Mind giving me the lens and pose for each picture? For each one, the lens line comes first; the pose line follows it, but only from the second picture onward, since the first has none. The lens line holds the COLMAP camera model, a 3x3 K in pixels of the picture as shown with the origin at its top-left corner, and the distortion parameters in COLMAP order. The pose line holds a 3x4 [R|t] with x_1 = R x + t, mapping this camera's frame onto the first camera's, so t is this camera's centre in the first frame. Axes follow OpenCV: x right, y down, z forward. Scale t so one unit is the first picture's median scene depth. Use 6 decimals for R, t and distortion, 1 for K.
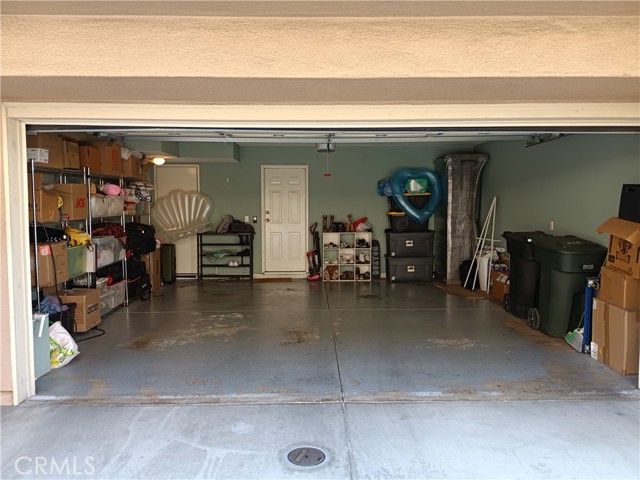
lens RADIAL K [[525.1, 0, 321.1], [0, 525.1, 241.7], [0, 0, 1]] dist [0.089575, -0.145177]
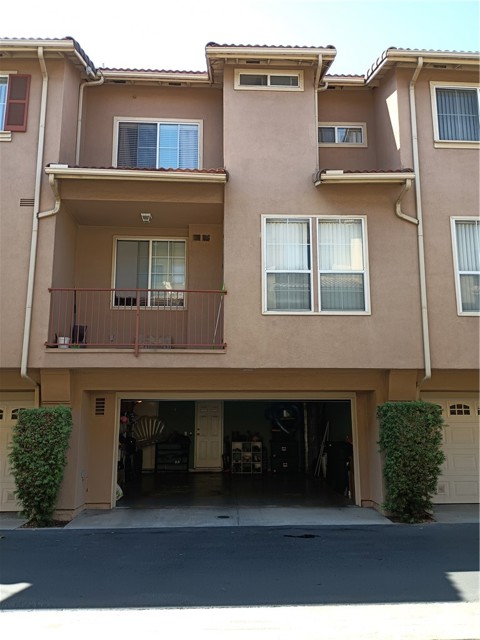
lens RADIAL K [[525.1, 0, 242.4], [0, 525.1, 316.4], [0, 0, 1]] dist [0.089575, -0.145177]
pose [[0.999885, 0.002915, 0.014916, 0.009920], [0.000990, 0.966853, -0.255332, 0.024006], [-0.015166, 0.255317, 0.966738, -0.699746]]
